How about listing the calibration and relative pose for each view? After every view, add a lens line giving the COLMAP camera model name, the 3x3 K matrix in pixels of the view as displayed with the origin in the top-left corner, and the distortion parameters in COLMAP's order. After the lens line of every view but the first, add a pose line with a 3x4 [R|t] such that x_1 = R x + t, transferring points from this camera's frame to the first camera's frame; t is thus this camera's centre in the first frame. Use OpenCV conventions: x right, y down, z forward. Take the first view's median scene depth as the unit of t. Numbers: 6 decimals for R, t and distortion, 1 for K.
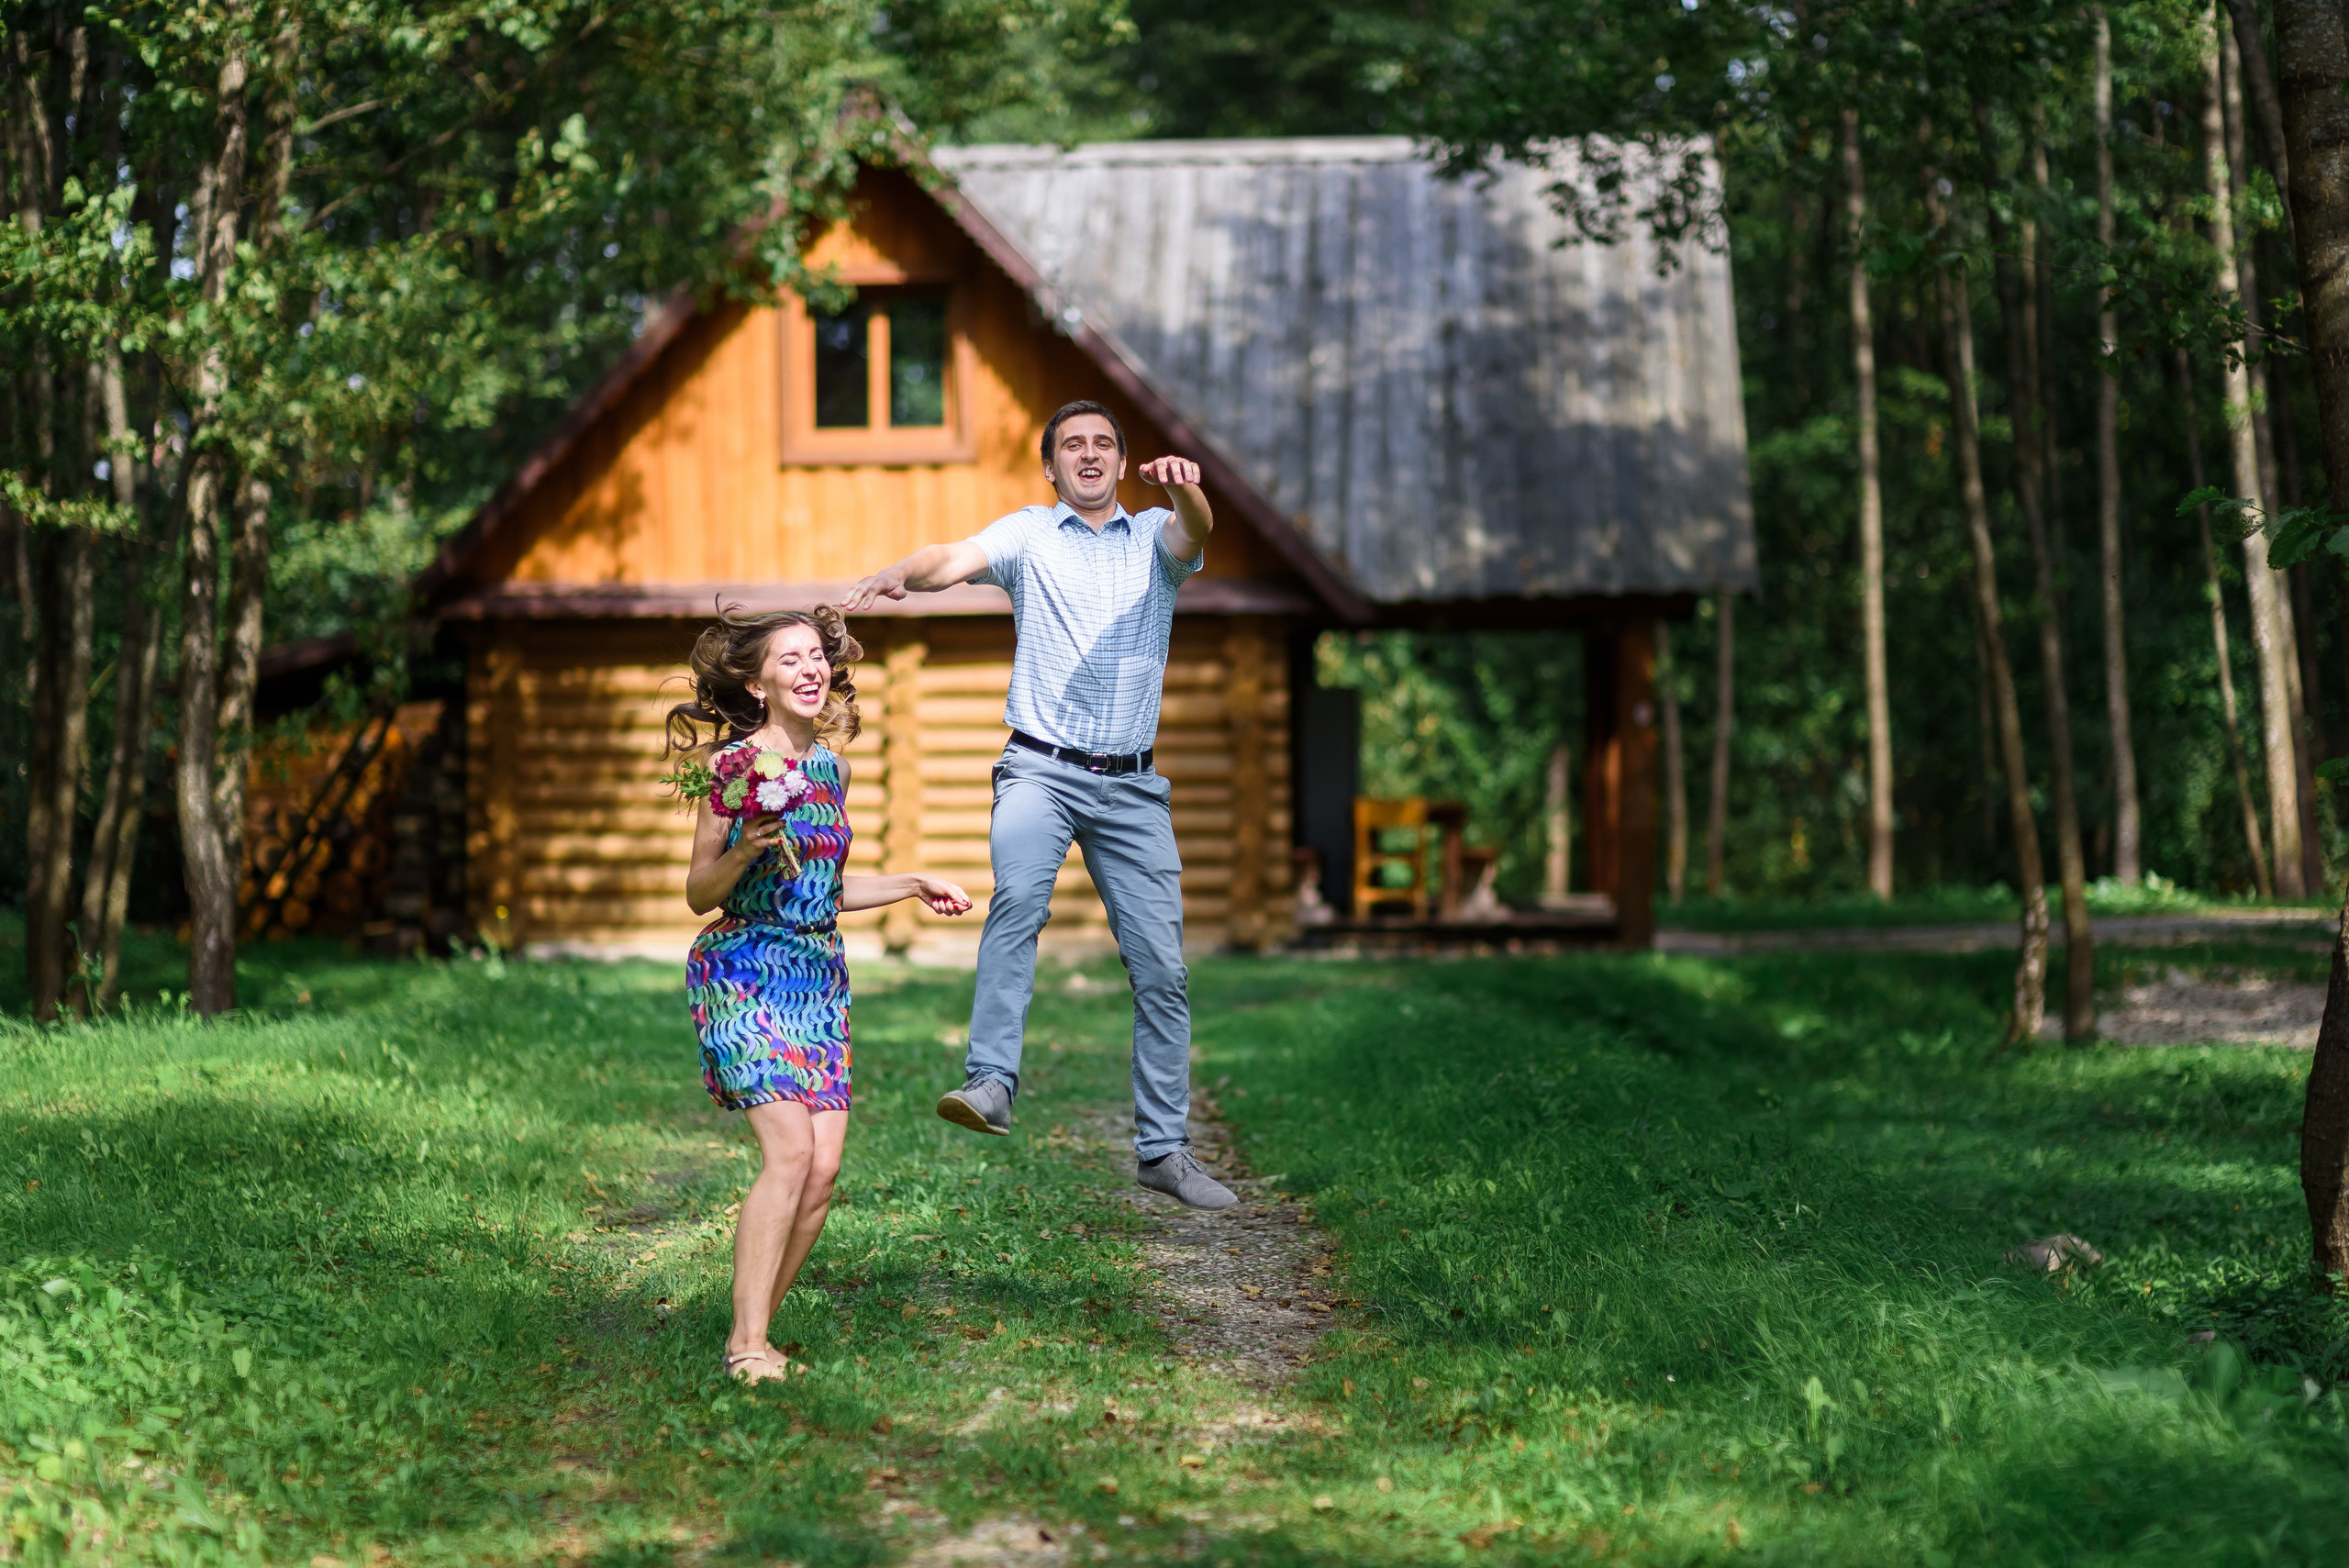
lens RADIAL K [[5817.8, 0, 1174.5], [0, 5817.8, 784.0], [0, 0, 1]] dist [0.040763, -0.094742]
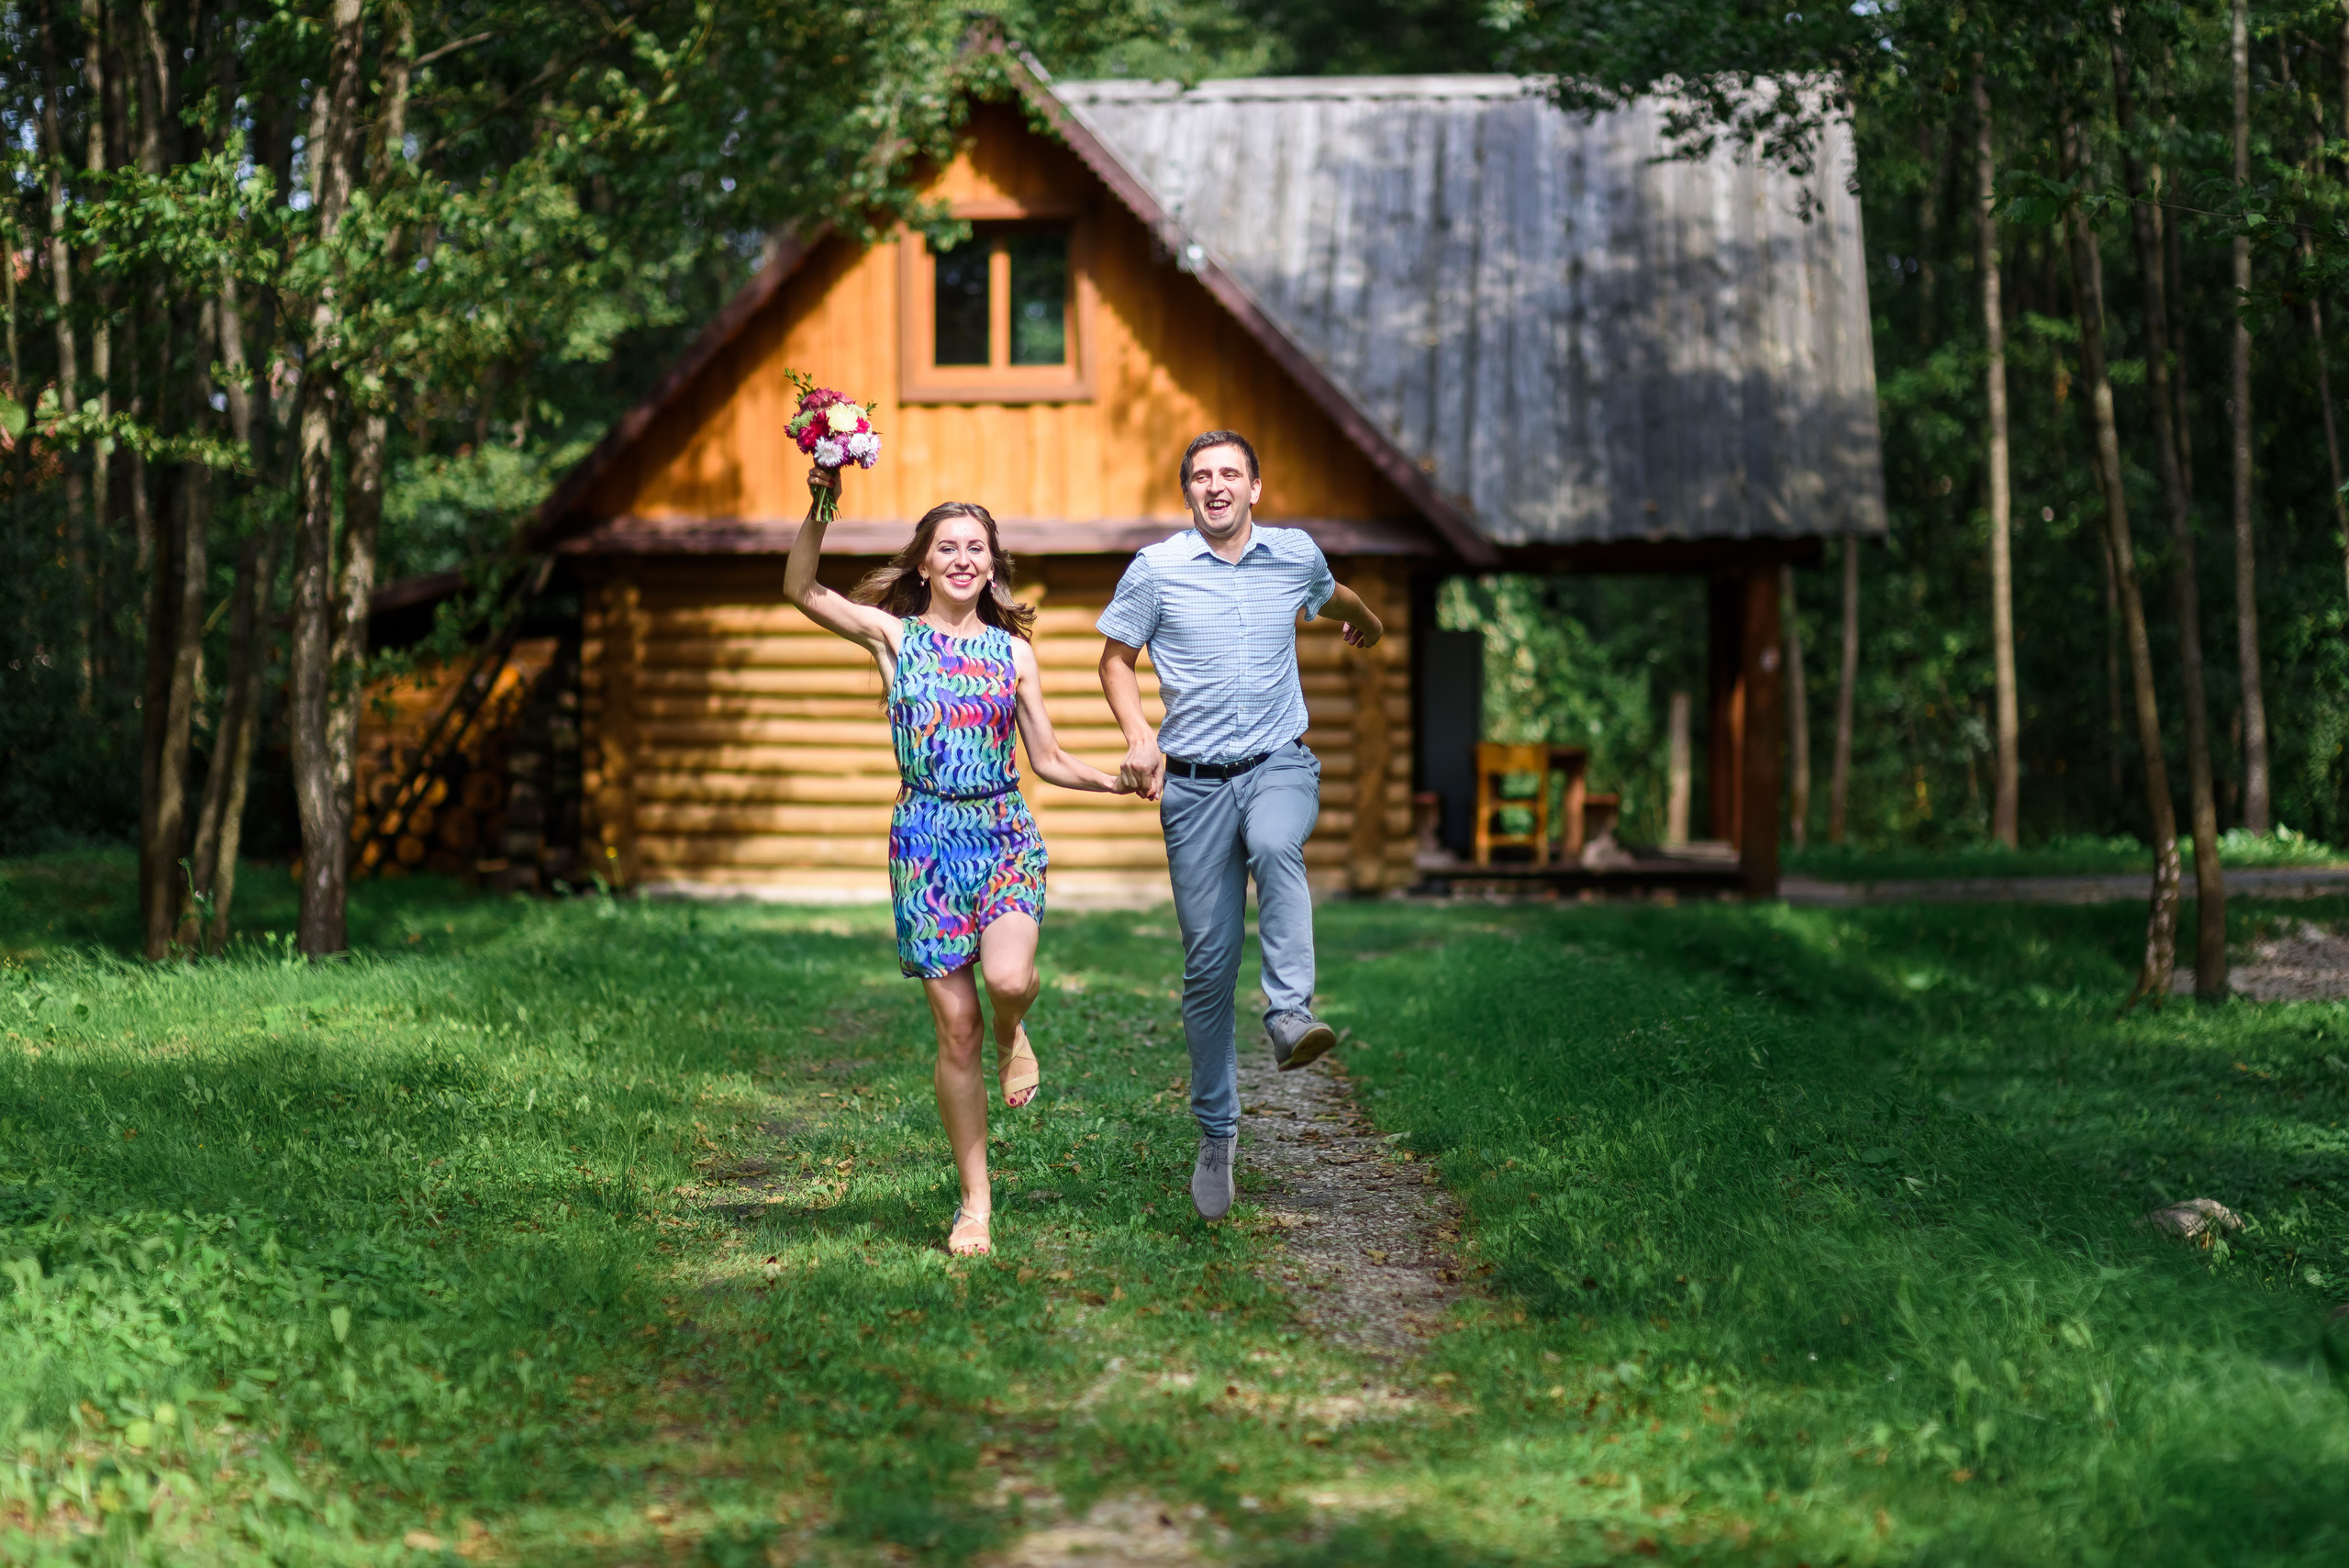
lens RADIAL K [[5804.9, 0, 1174.5], [0, 5804.9, 784.0], [0, 0, 1]] dist [0.034924, -0.173175]
pose [[0.999770, 0.008216, -0.019812, -0.000802], [-0.008003, 0.999909, 0.010822, -0.000867], [0.019899, -0.010661, 0.999745, 0.012272]]
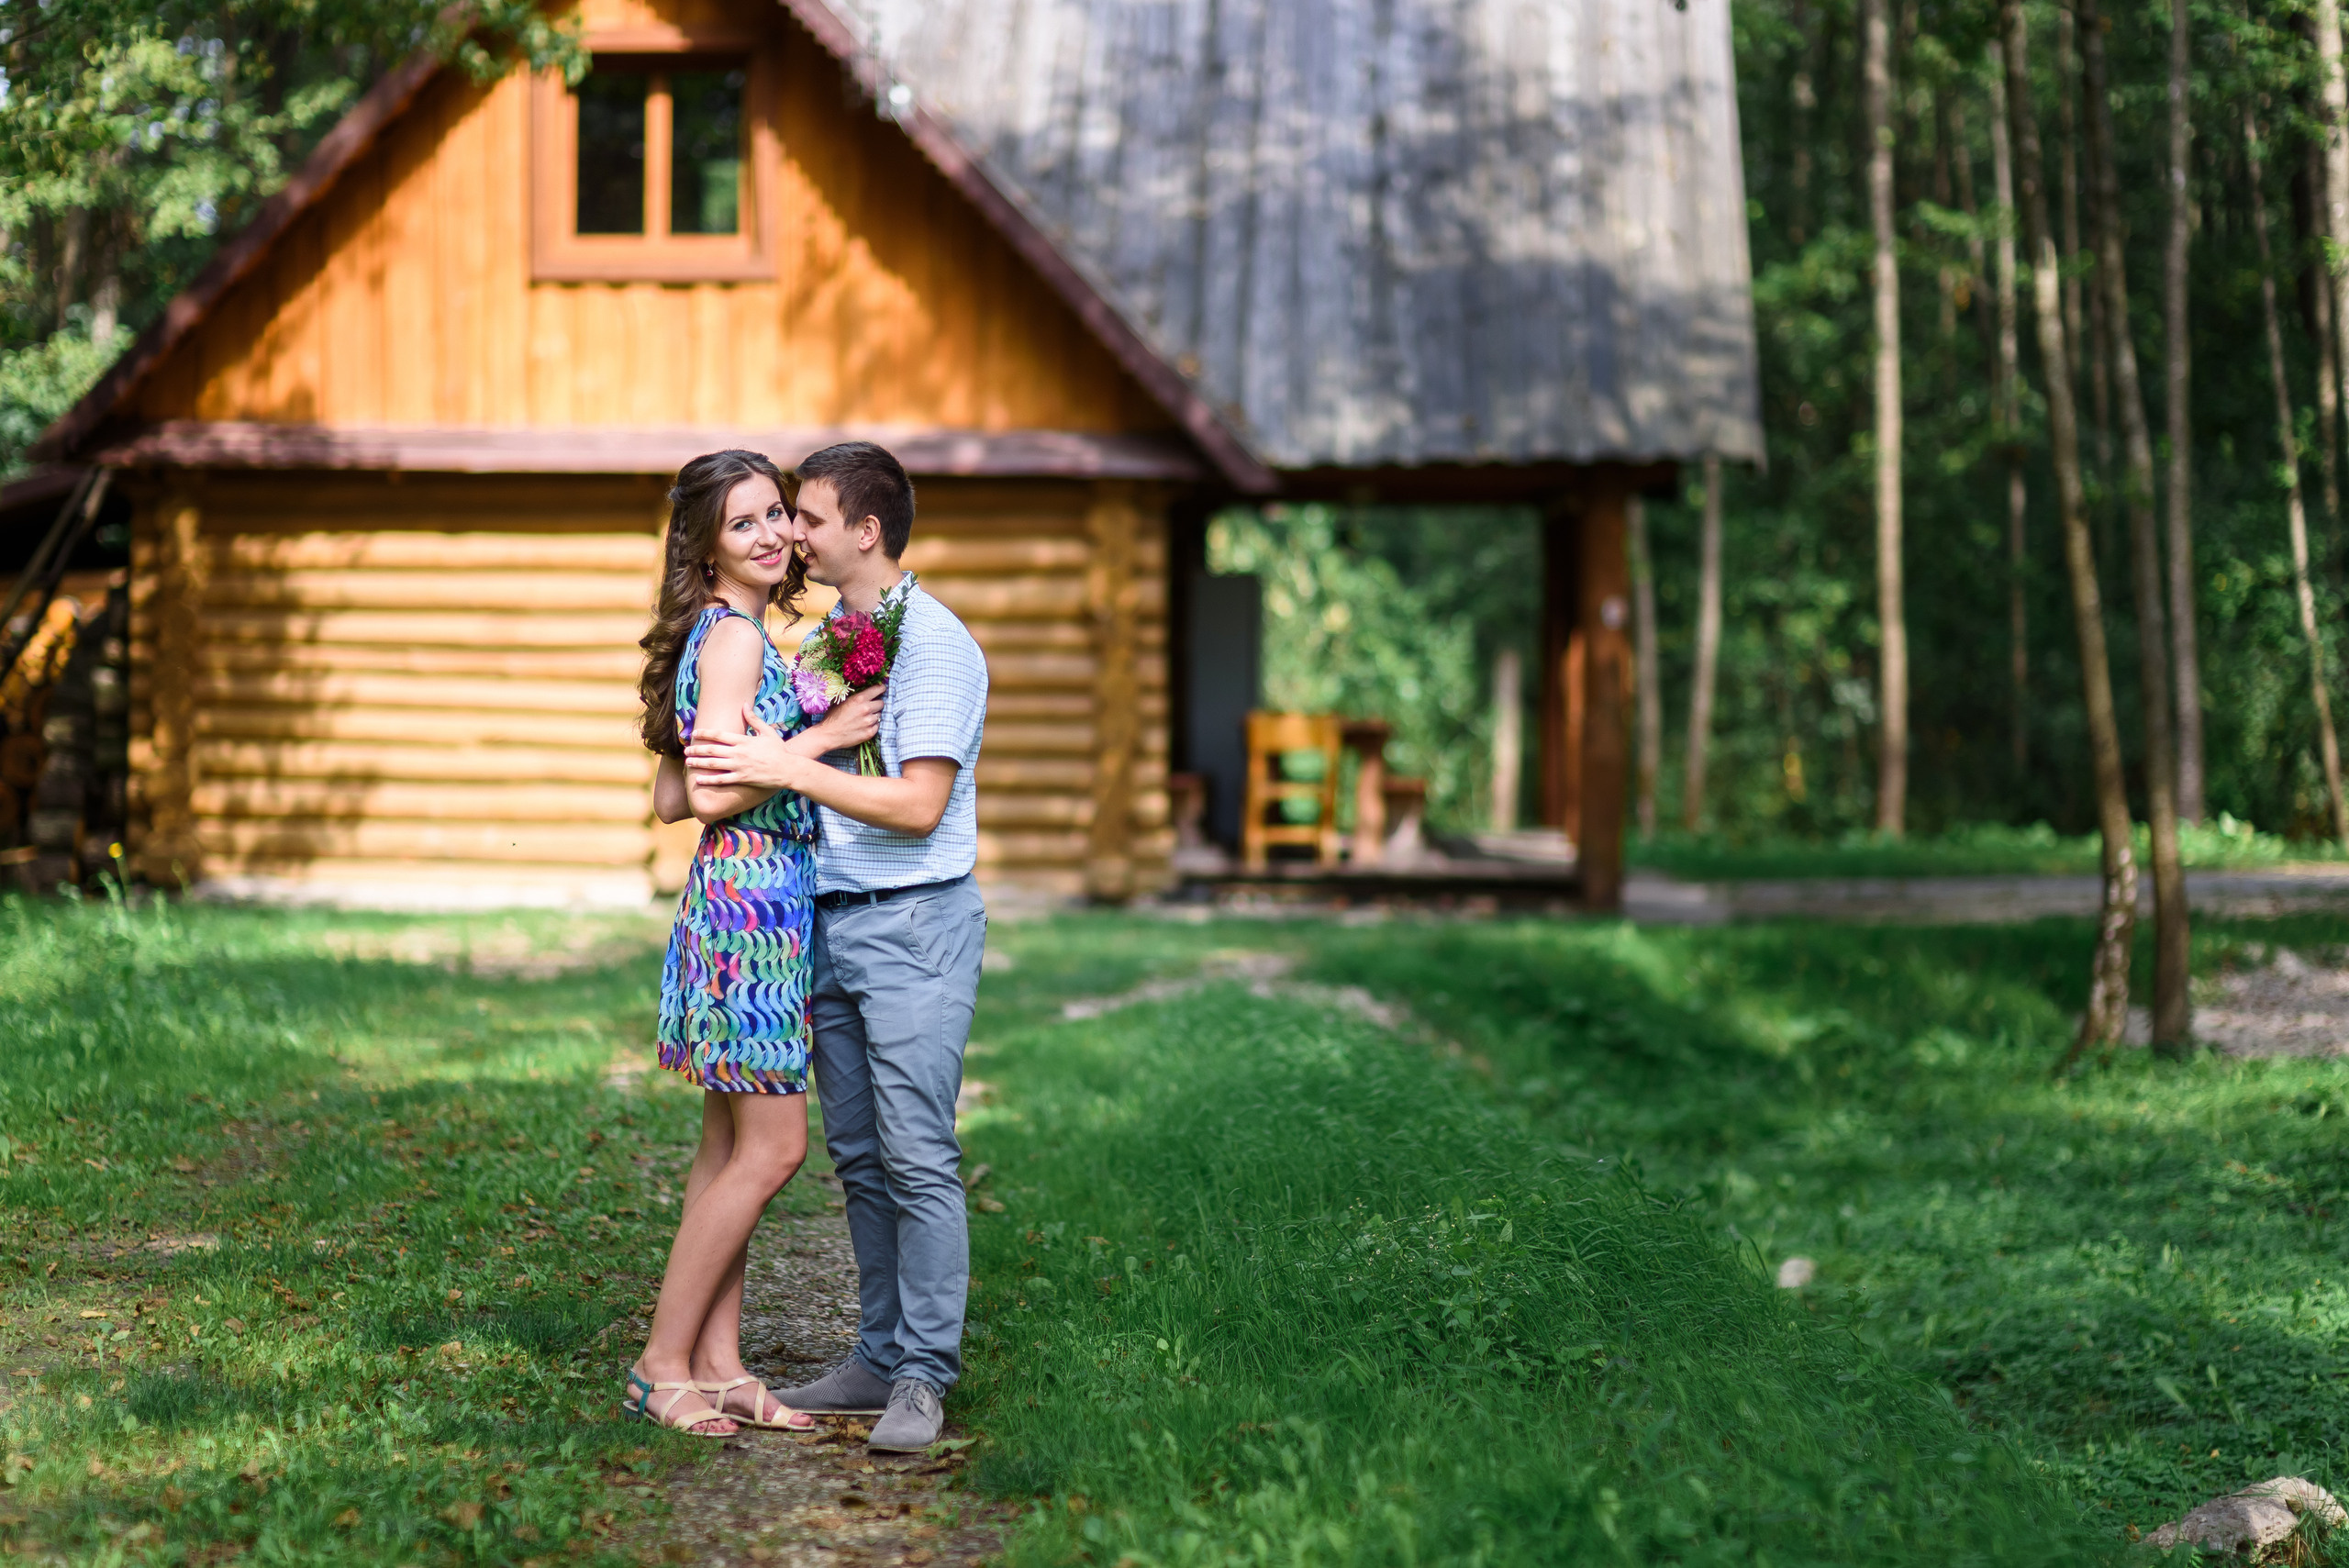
lens RADIAL K [[5817.8, 0, 1174.5], [0, 5817.8, 784.0], [0, 0, 1]] dist [0.040763, -0.094742]
pose [[0.999831, 0.016821, 0.007441, 0.016098], [-0.016973, 0.999639, 0.020822, -0.004522], [-0.007088, -0.020945, 0.999756, 0.219379]]
